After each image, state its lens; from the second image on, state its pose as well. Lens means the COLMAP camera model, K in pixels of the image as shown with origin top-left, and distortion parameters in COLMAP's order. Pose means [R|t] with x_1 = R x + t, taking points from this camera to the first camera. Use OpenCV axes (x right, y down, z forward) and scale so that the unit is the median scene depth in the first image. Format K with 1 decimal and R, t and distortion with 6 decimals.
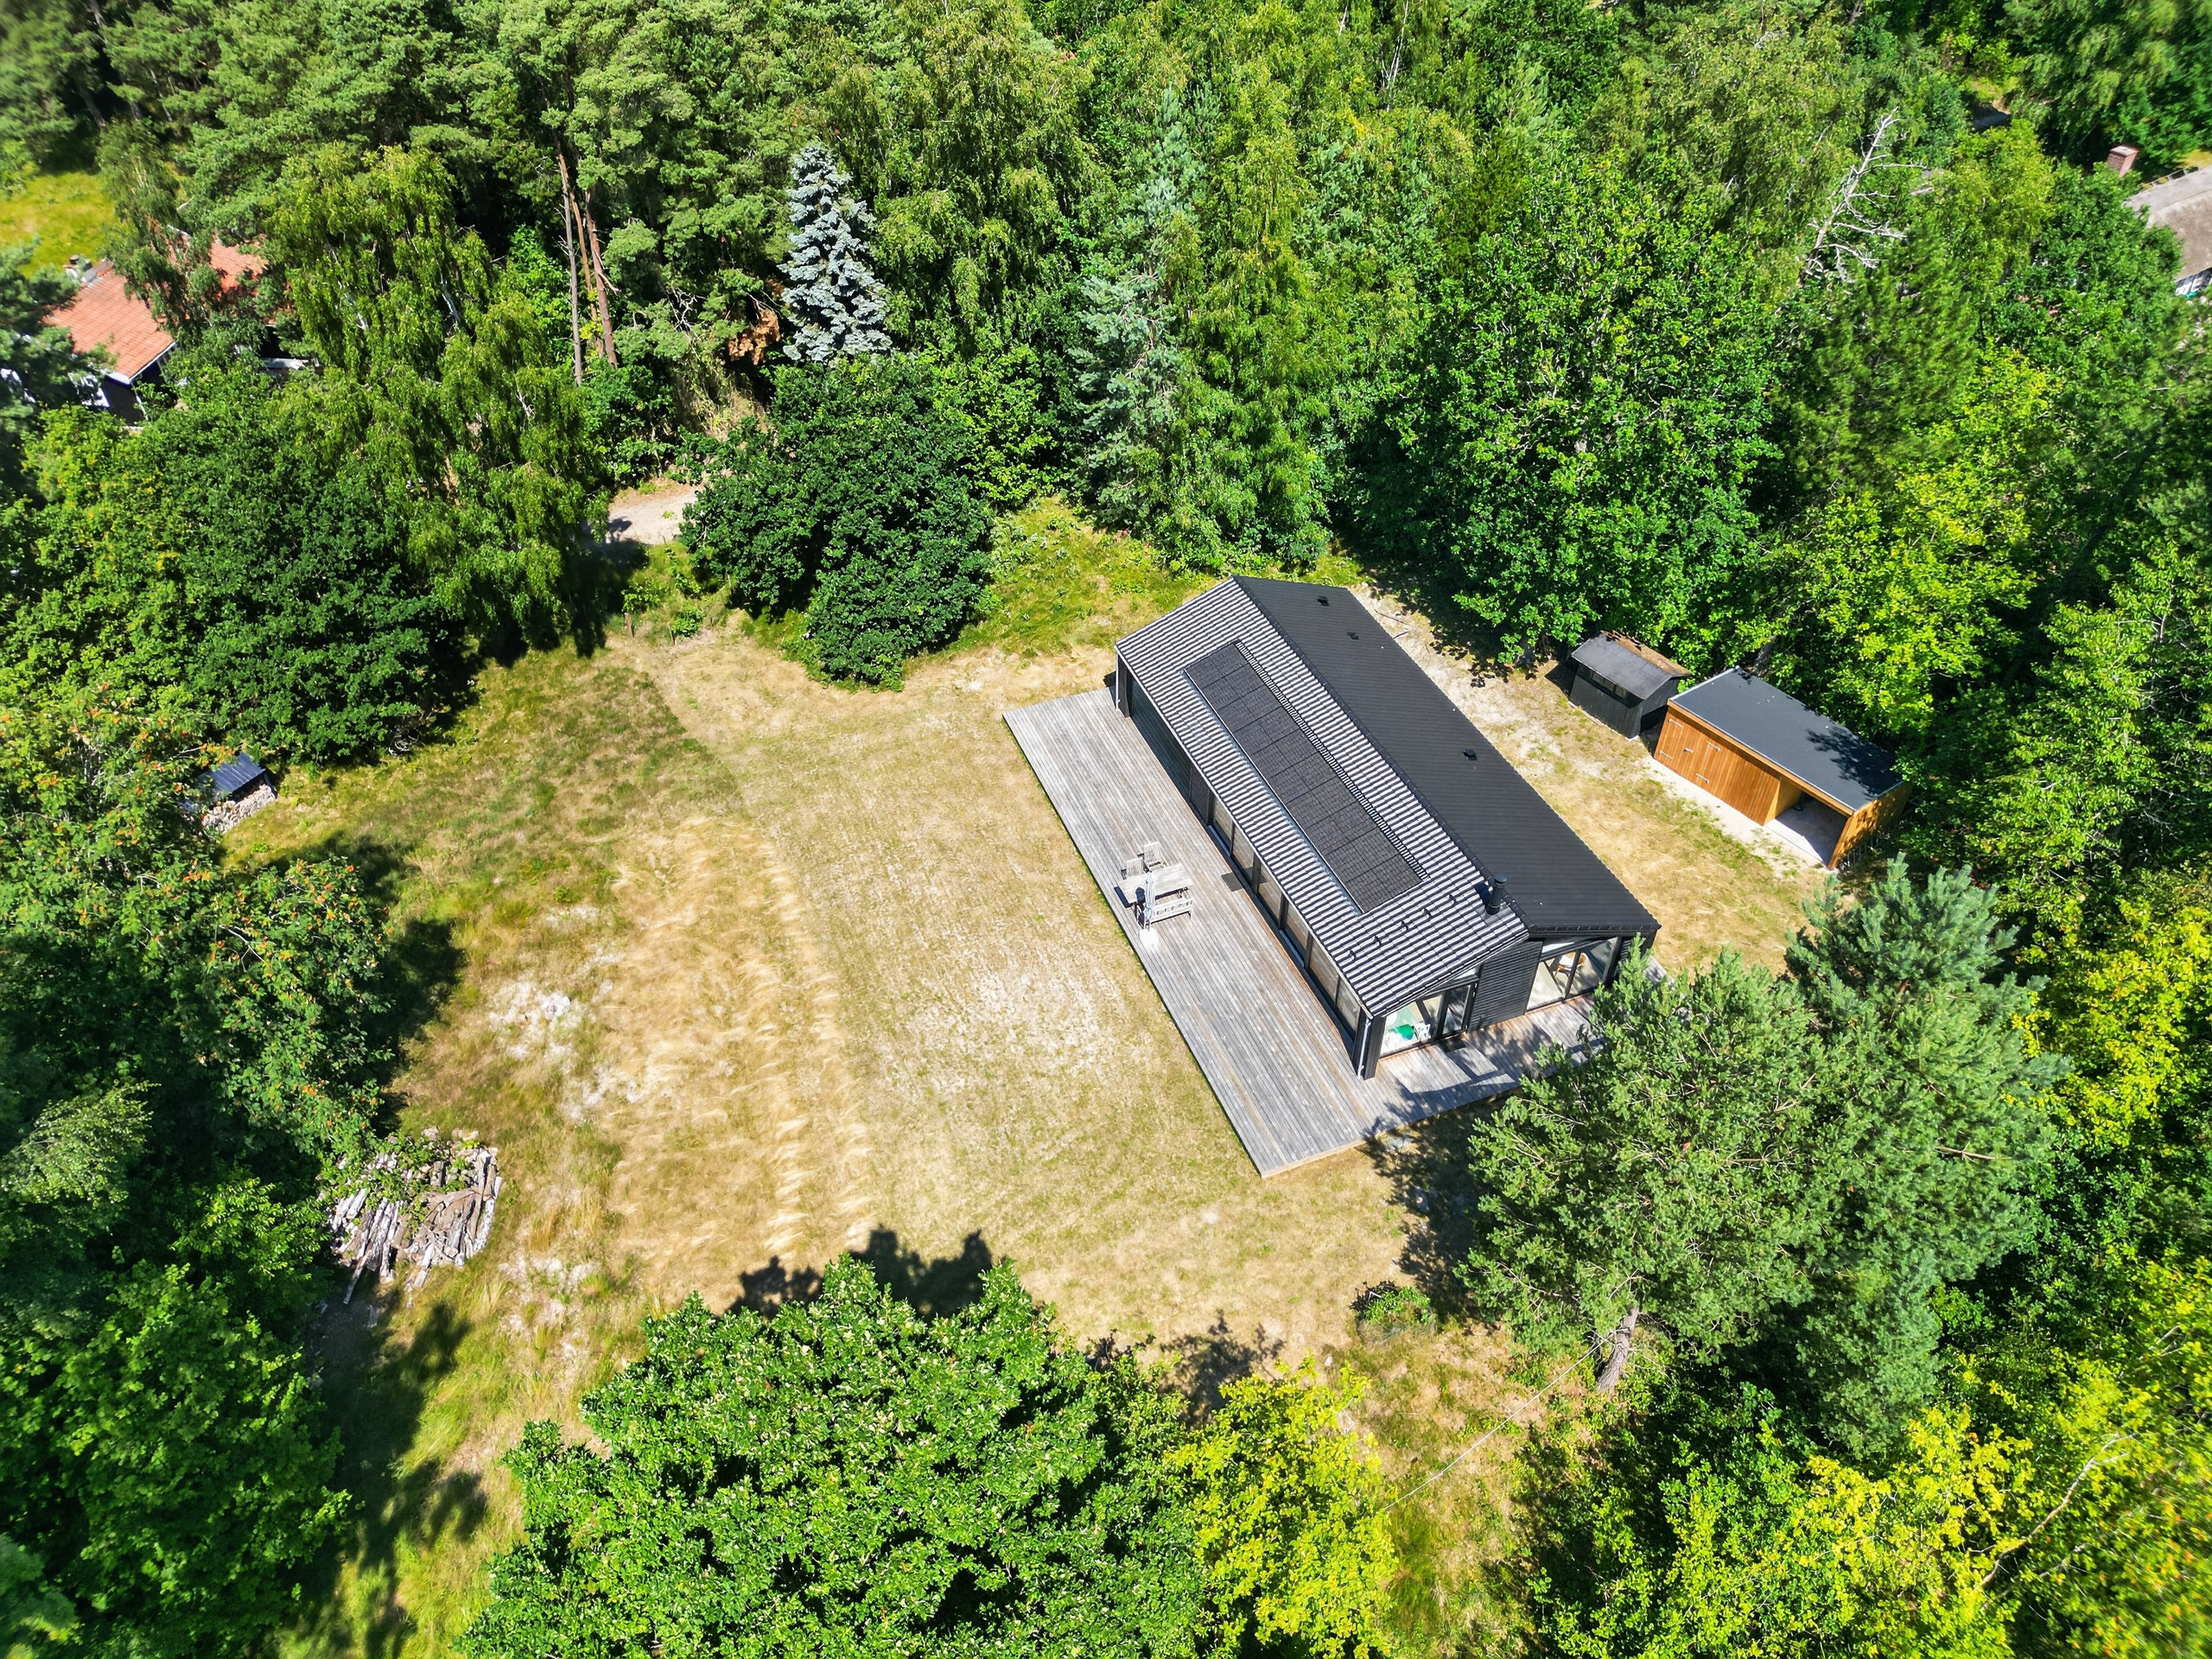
lens RADIAL K [[1546.4, 0, 1102.1], [0, 1546.4, 846.2], [0, 0, 1]] dist [0.042736, -0.029419]
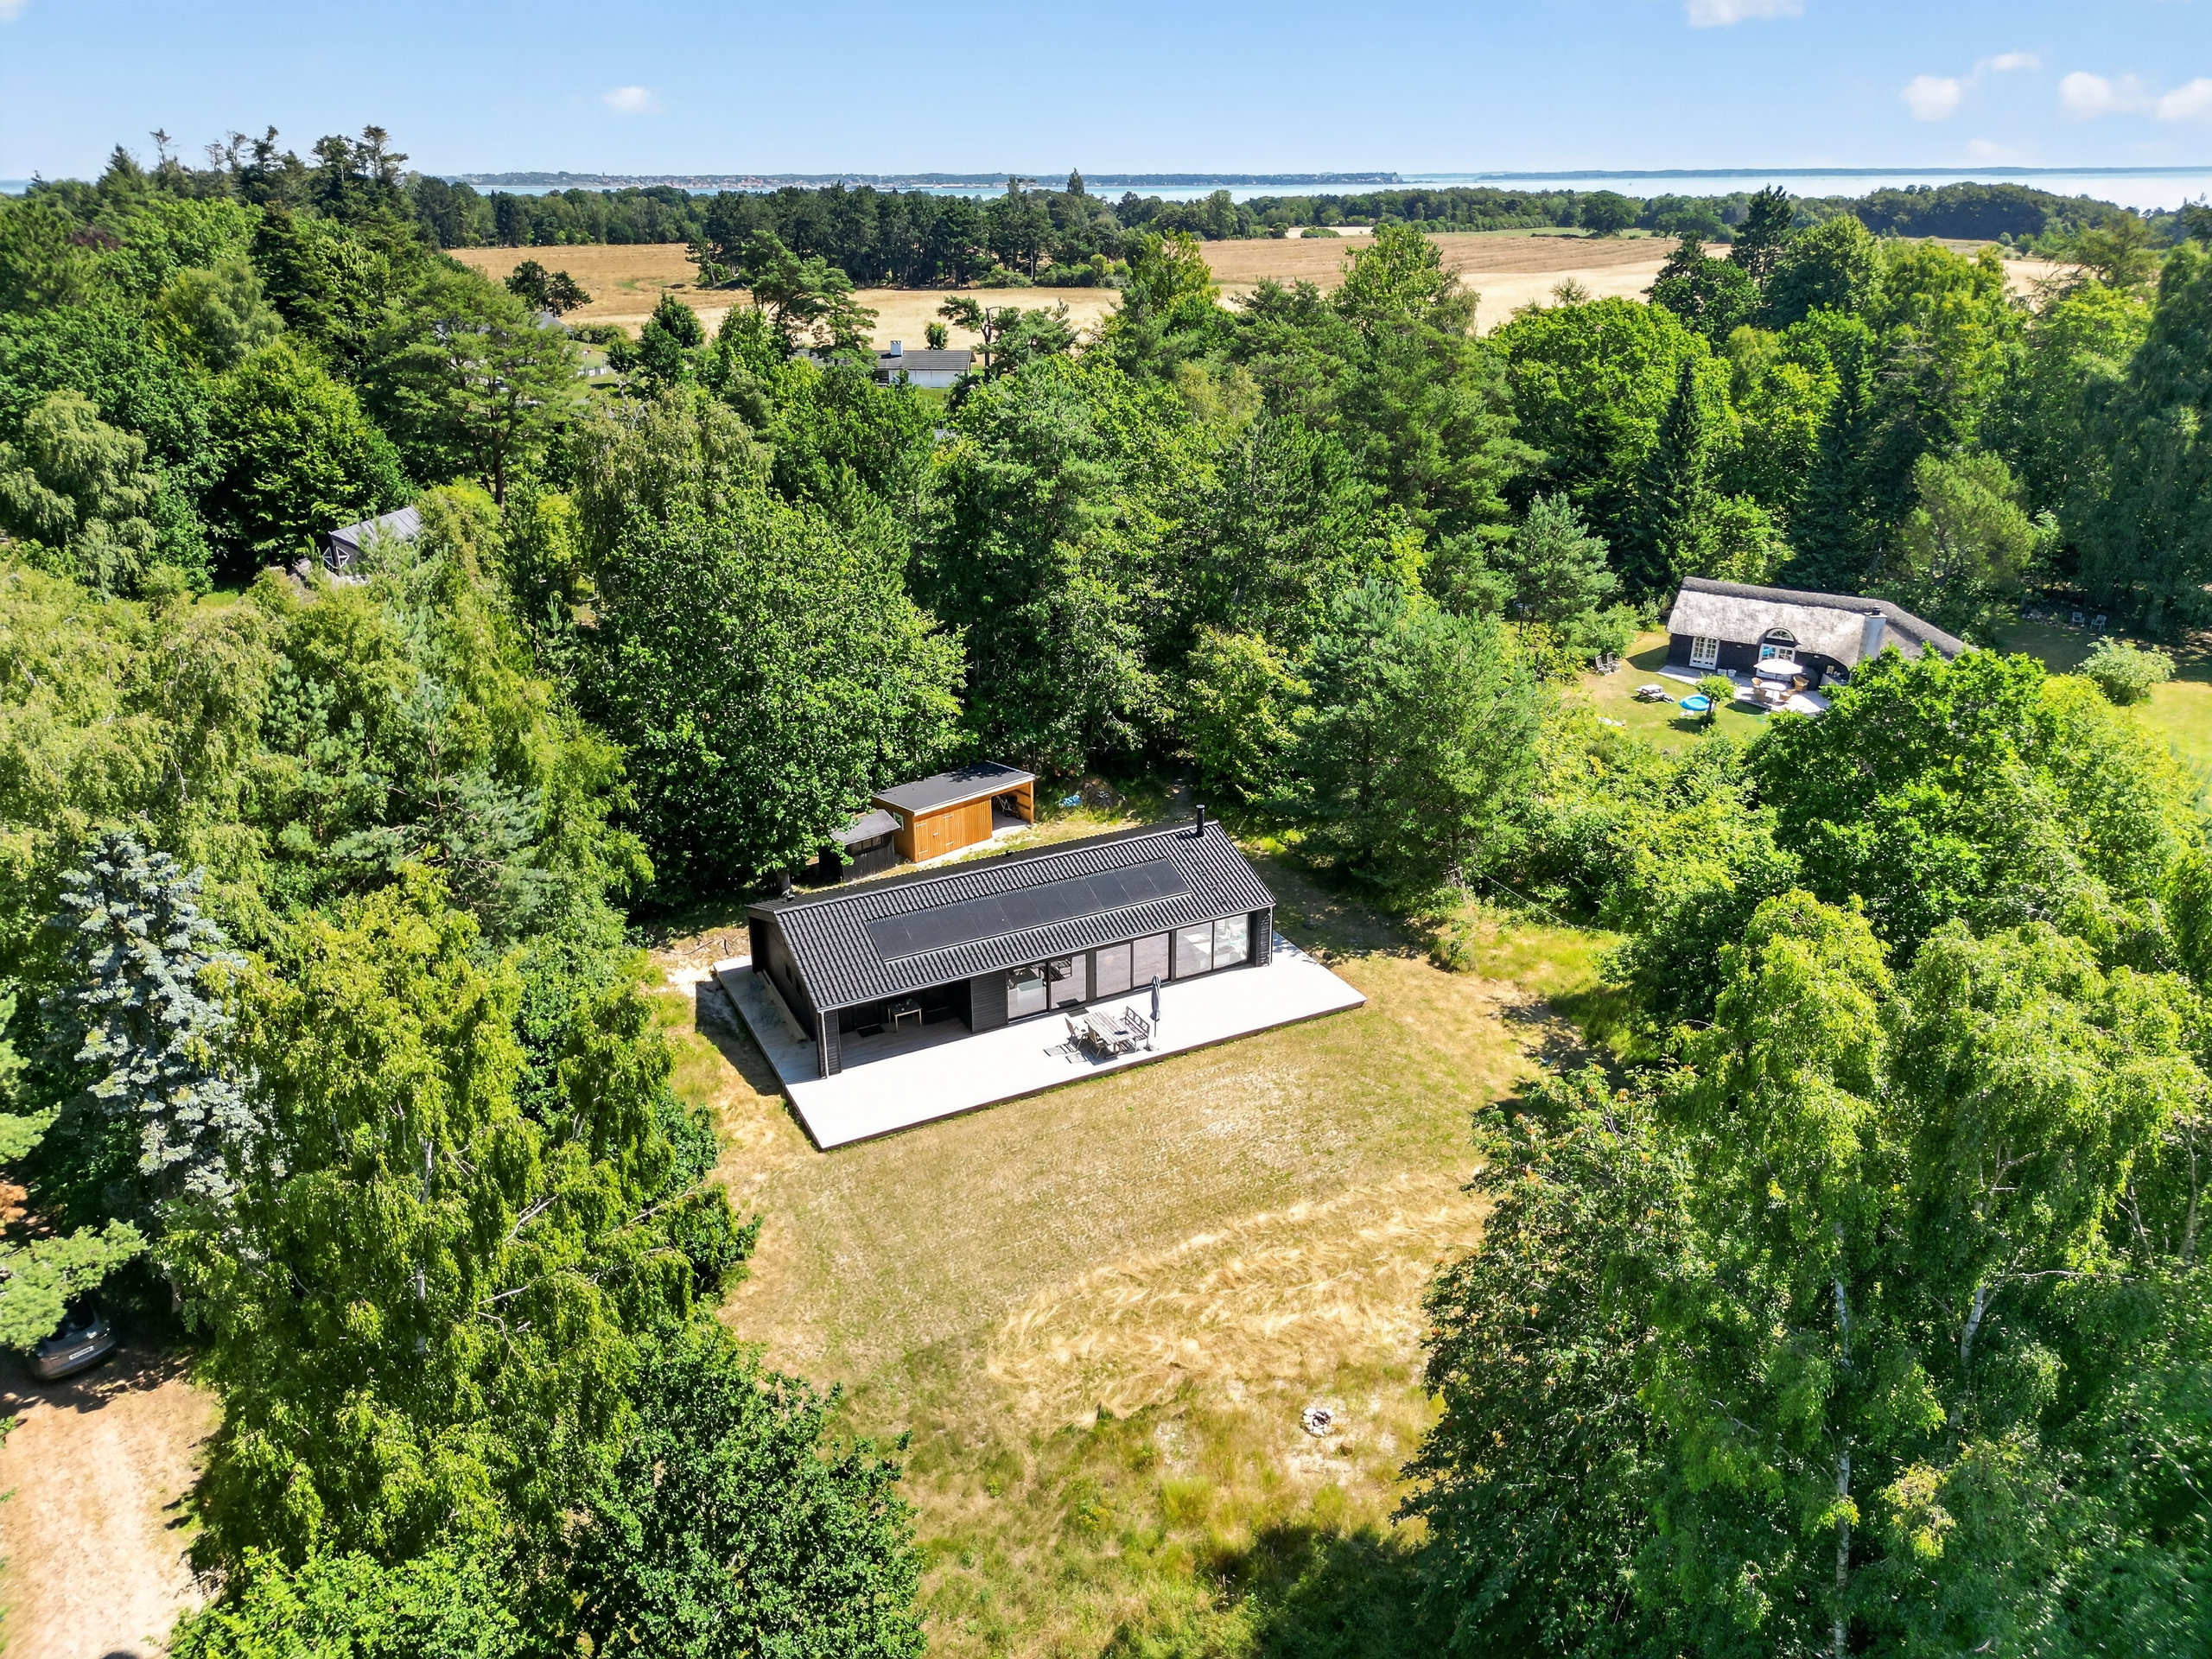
lens RADIAL K [[1546.4, 0, 1109.8], [0, 1546.4, 836.7], [0, 0, 1]] dist [0.042736, -0.029419]
pose [[-0.095511, -0.386309, 0.917411, -1.033596], [0.677573, 0.649930, 0.344218, -0.495324], [-0.729227, 0.654490, 0.199677, 0.721338]]
